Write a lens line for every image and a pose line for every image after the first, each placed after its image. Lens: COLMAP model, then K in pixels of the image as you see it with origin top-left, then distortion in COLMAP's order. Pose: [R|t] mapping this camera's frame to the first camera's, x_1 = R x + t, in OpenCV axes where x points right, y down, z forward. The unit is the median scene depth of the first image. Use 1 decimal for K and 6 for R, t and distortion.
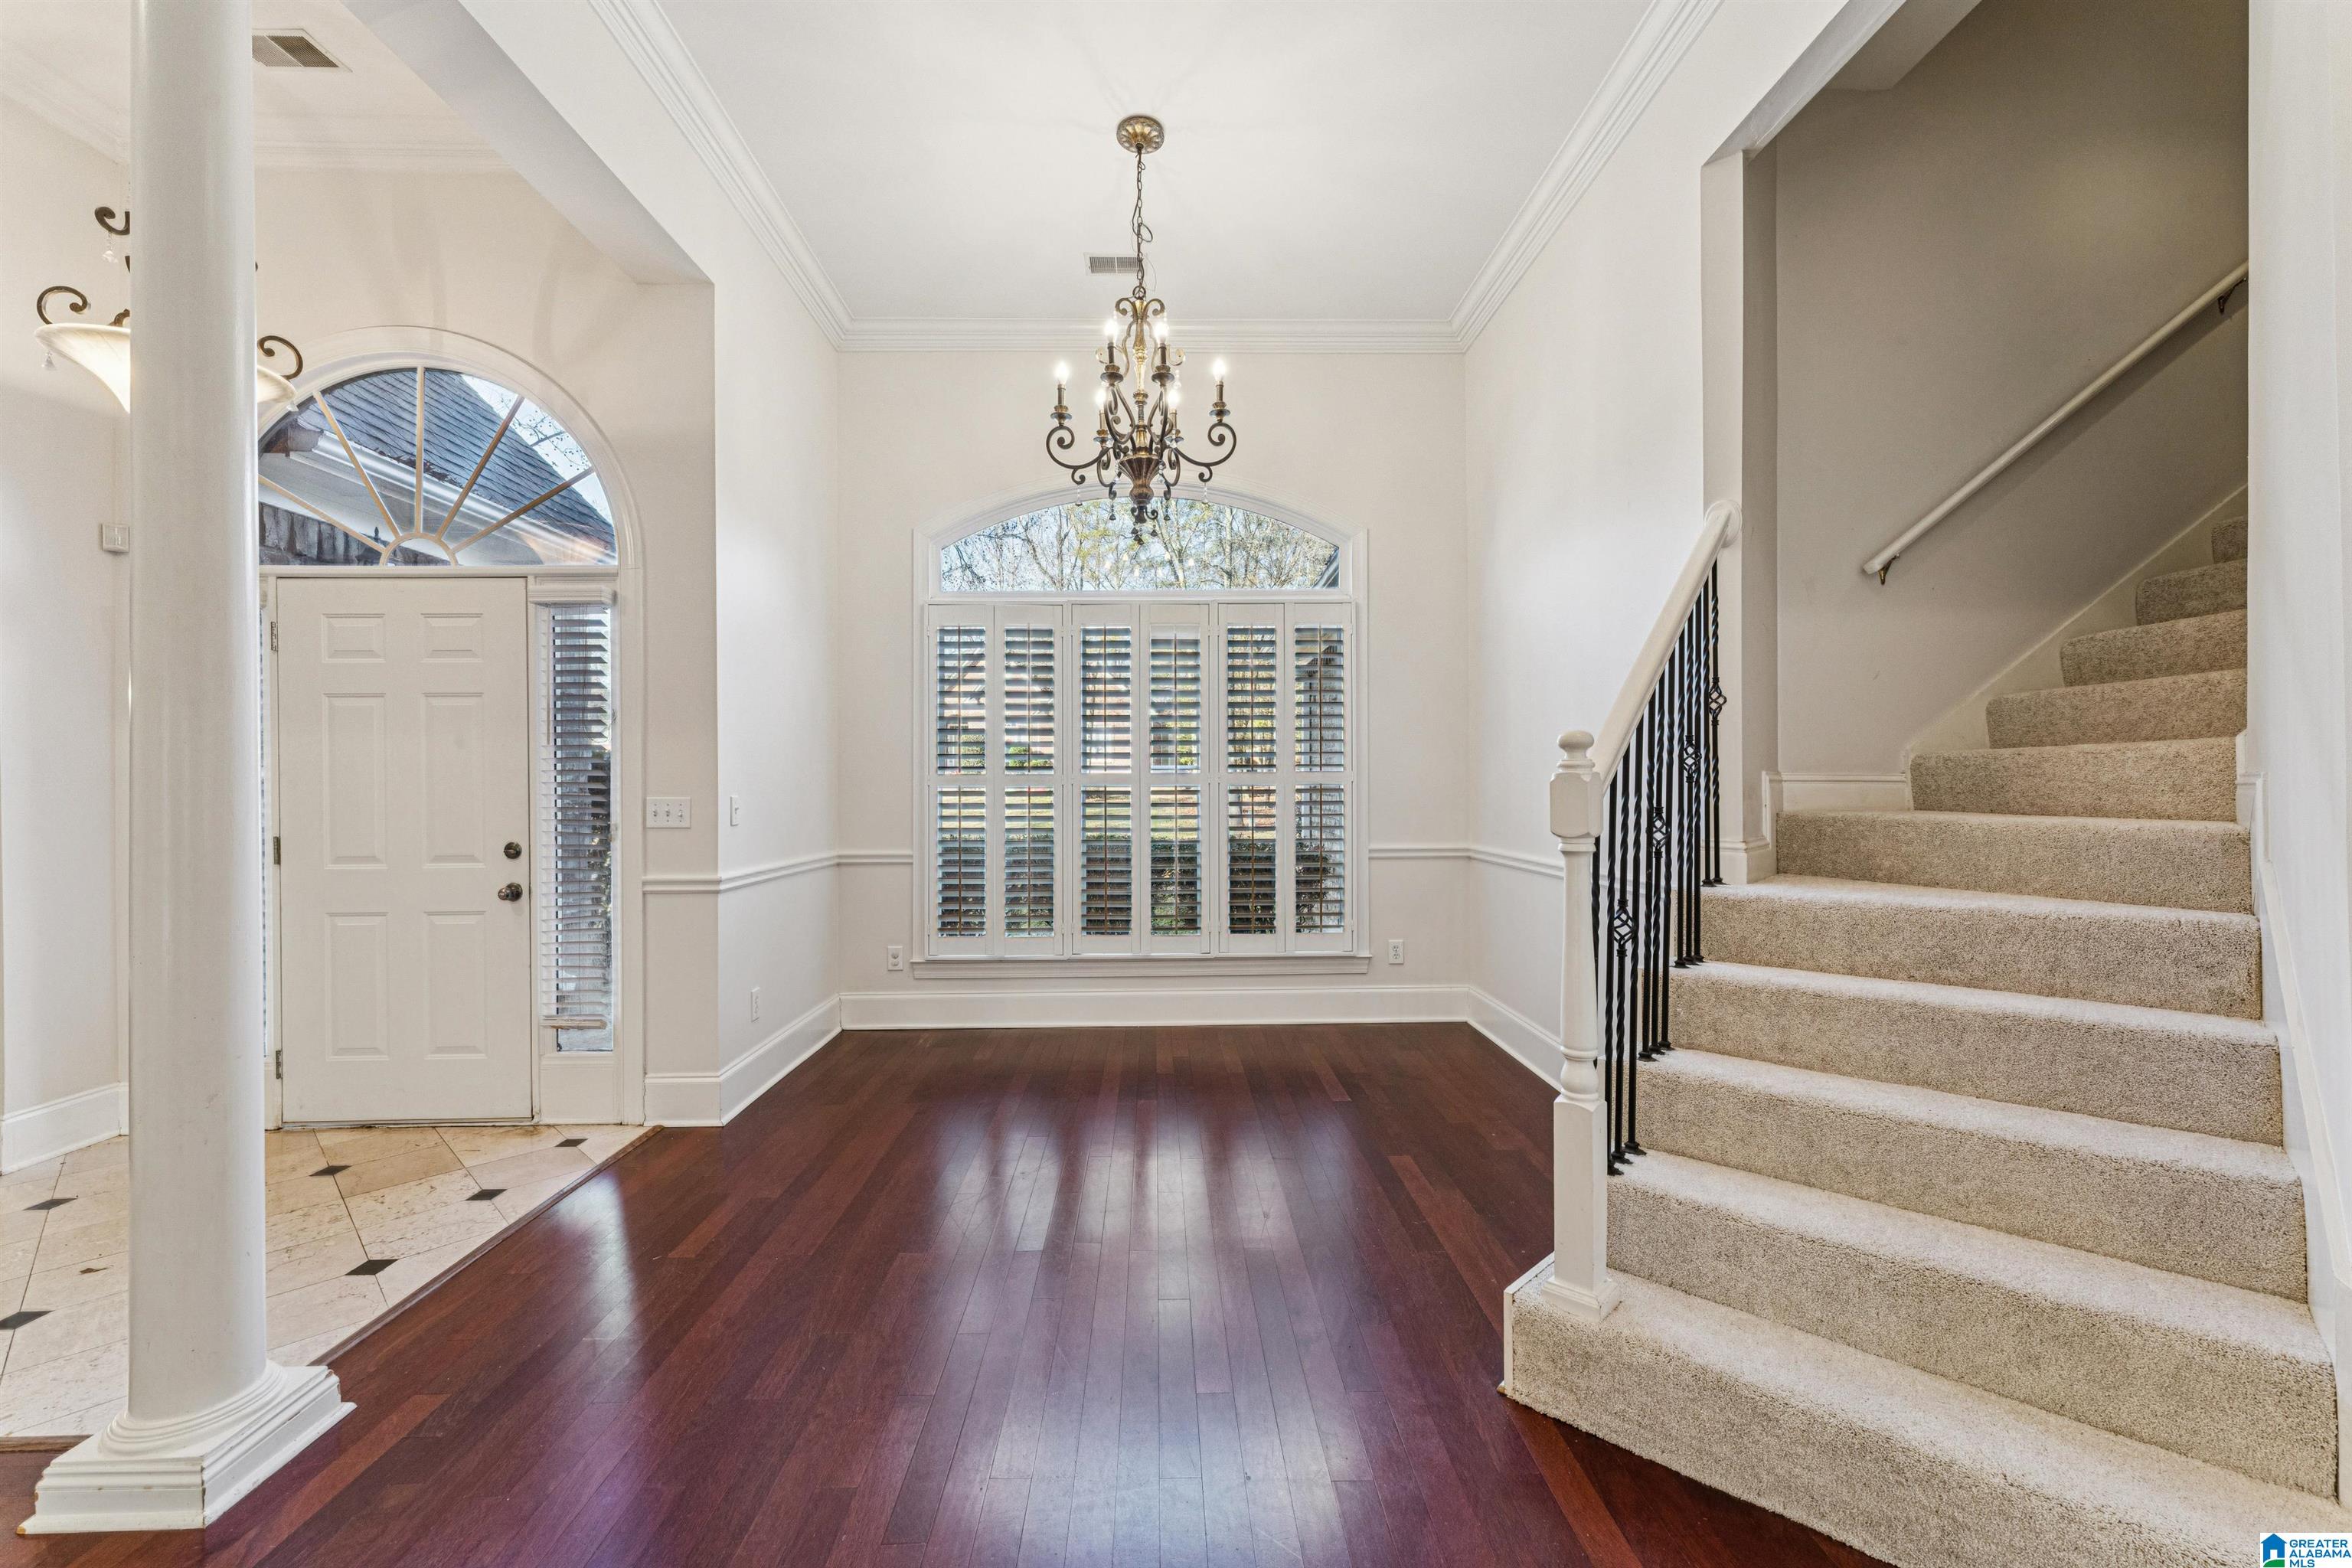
lens RADIAL K [[949.0, 0, 1169.7], [0, 949.0, 780.1], [0, 0, 1]] dist [0.001805, 0.000019]
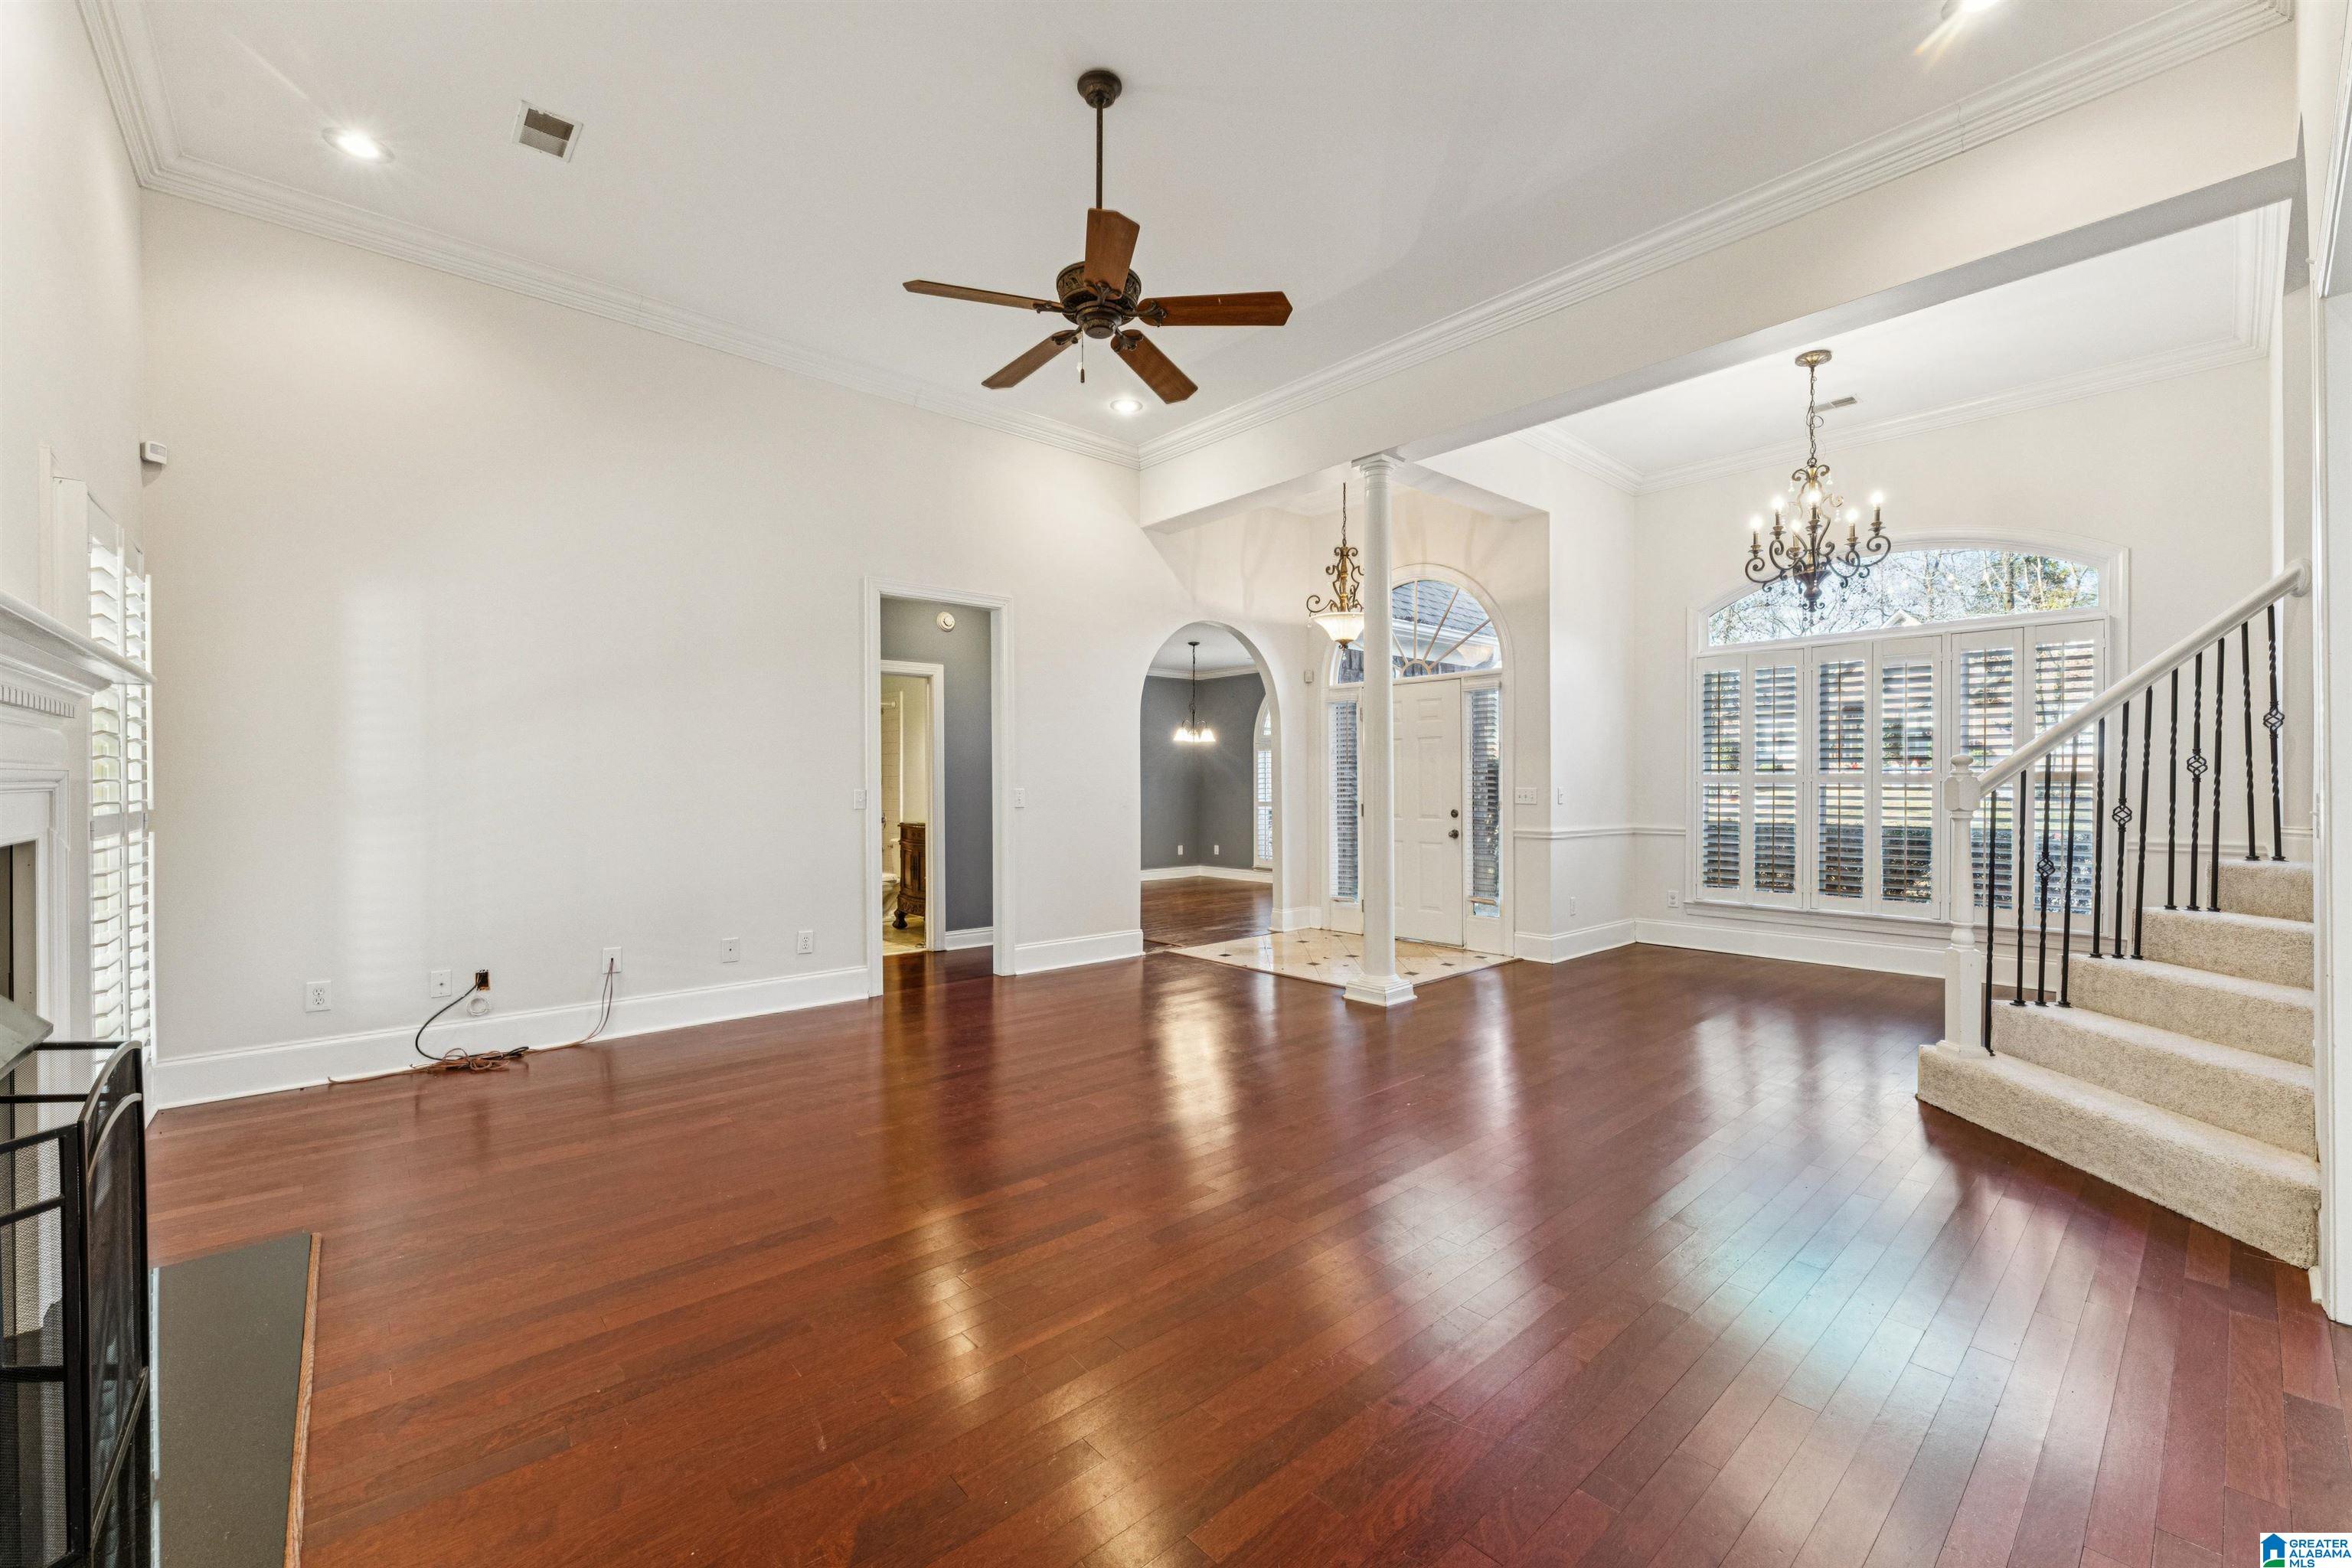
lens RADIAL K [[942.9, 0, 1176.0], [0, 942.9, 784.0], [0, 0, 1]] dist [0.002144, 0.000129]
pose [[0.649845, 0.005116, -0.760049, 0.460110], [0.000500, 0.999974, 0.007158, -0.004010], [0.760066, -0.005032, 0.649826, -0.772528]]
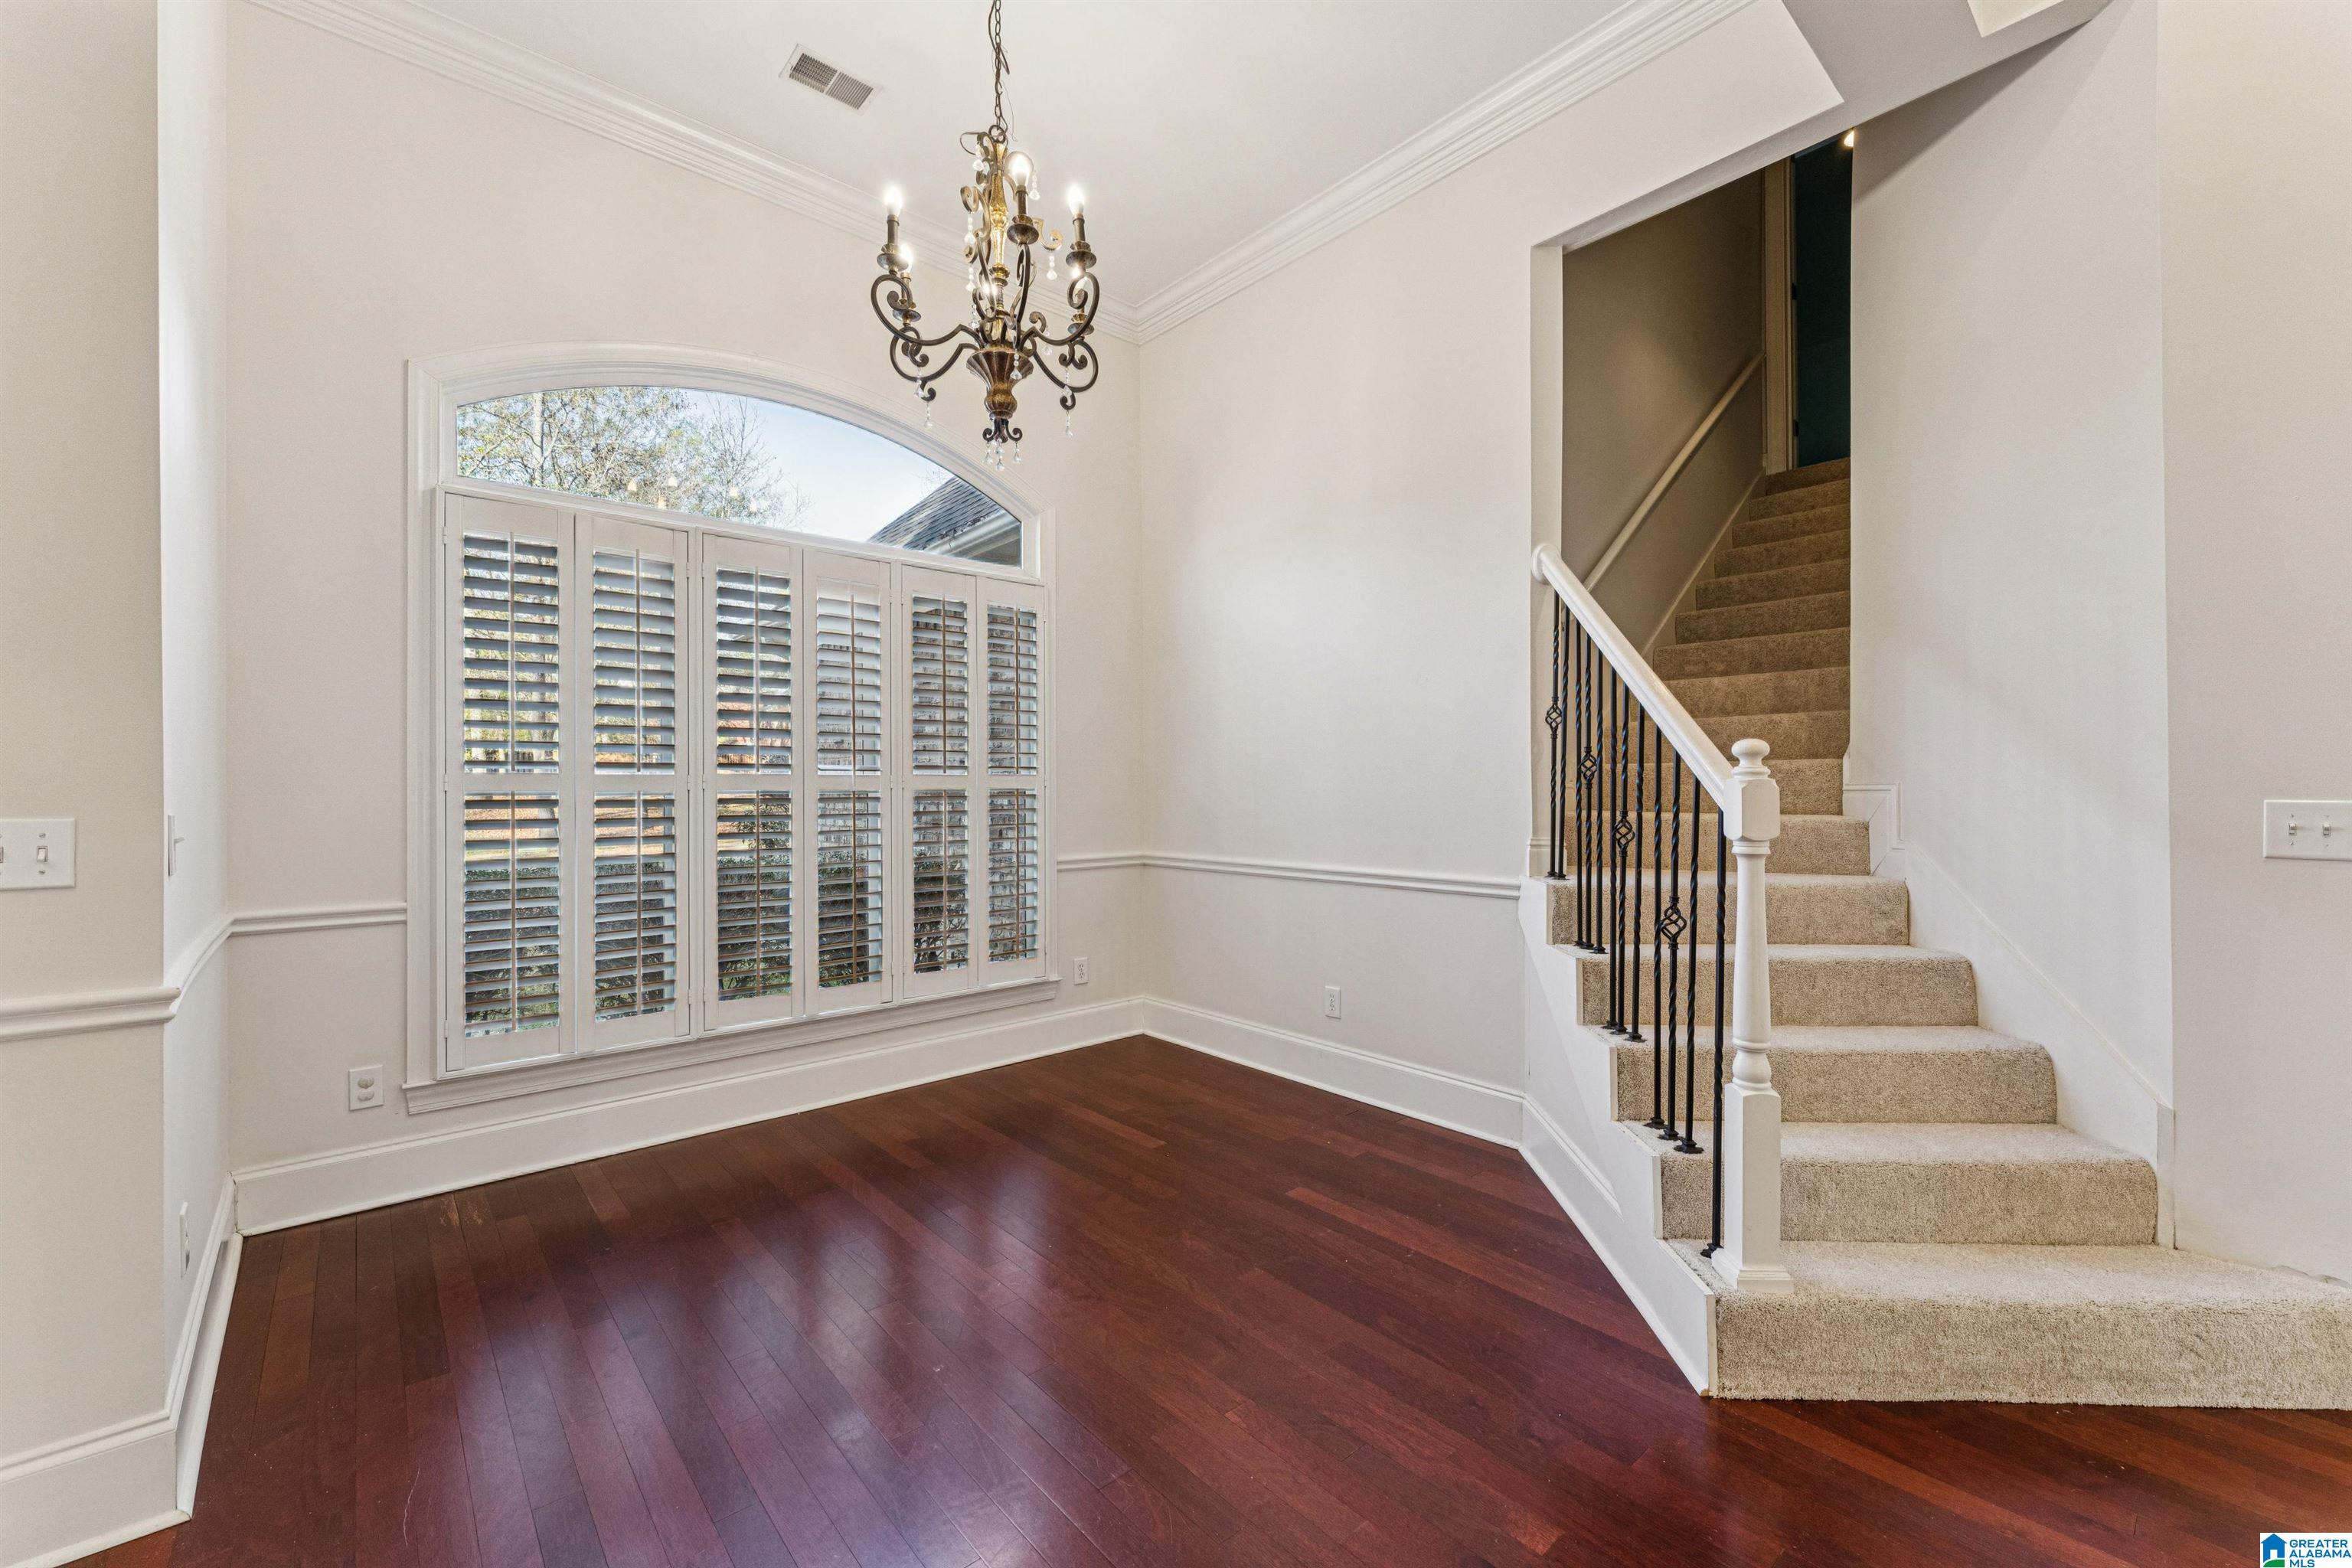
lens RADIAL K [[945.4, 0, 1185.3], [0, 945.4, 786.0], [0, 0, 1]] dist [0.000270, 0.000054]
pose [[0.762901, 0.003712, 0.646505, -0.398221], [-0.004124, 0.999991, -0.000876, 0.002112], [-0.646502, -0.001998, 0.762909, 0.330441]]
